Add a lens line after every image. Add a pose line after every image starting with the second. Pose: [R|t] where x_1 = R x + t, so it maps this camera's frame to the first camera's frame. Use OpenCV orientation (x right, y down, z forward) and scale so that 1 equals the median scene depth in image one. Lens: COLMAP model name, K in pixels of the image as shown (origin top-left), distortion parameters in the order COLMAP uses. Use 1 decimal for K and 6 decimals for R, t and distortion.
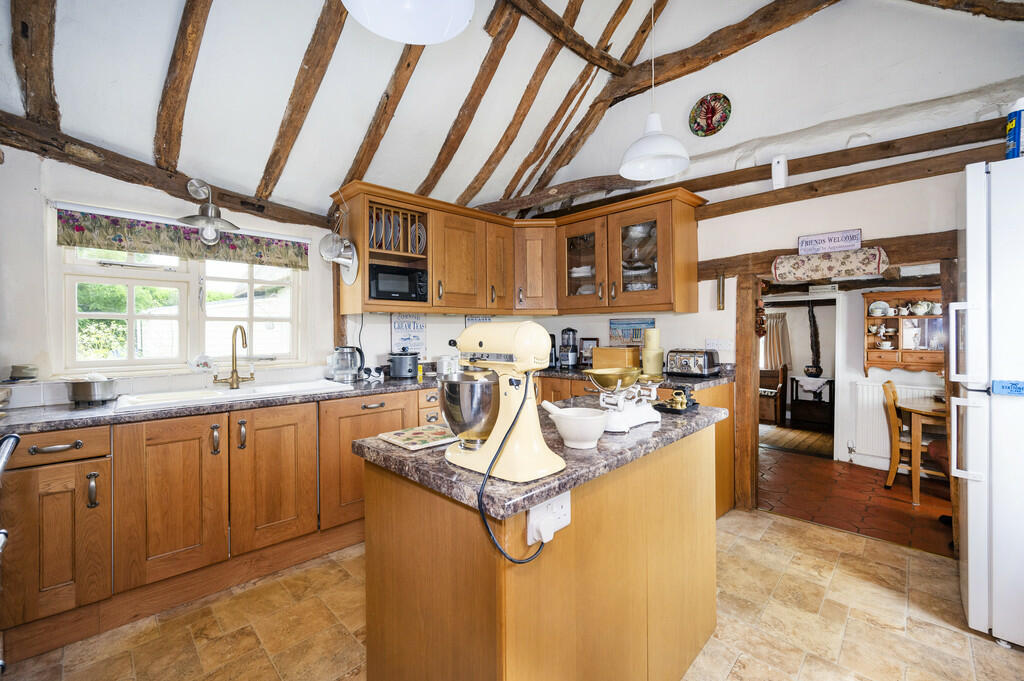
lens RADIAL K [[402.4, 0, 514.1], [0, 402.4, 333.7], [0, 0, 1]] dist [0.000592, 0.000037]
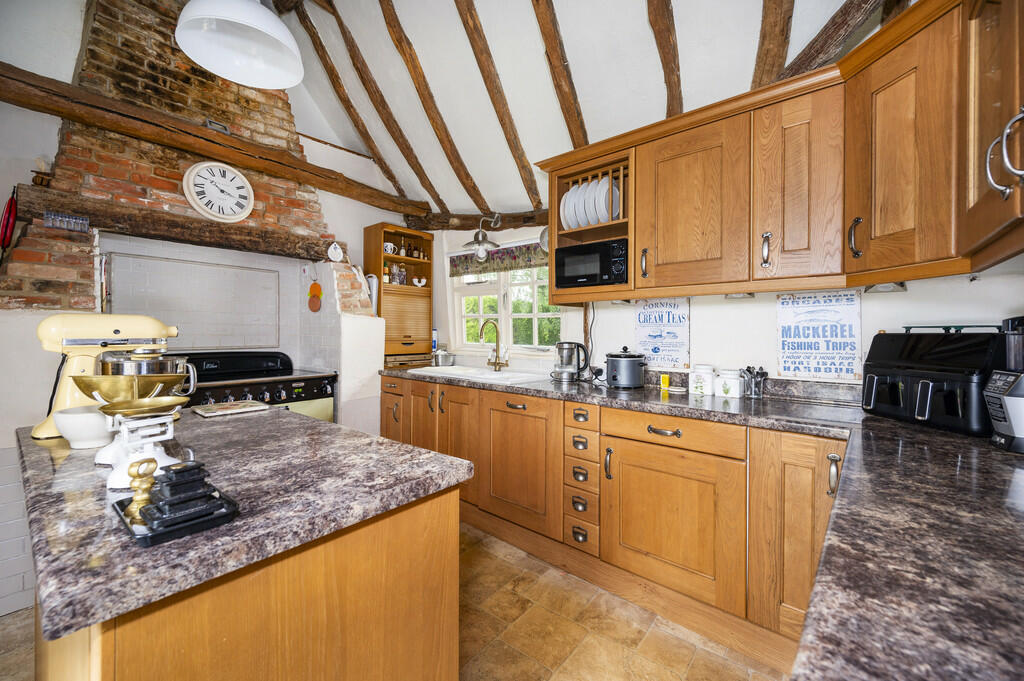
lens RADIAL K [[402.4, 0, 512.8], [0, 402.4, 333.6], [0, 0, 1]] dist [0.000592, 0.000037]
pose [[0.121306, 0.015958, -0.992487, 0.541751], [-0.009810, 0.999841, 0.014878, 0.000355], [0.992567, 0.007932, 0.121444, 0.851100]]
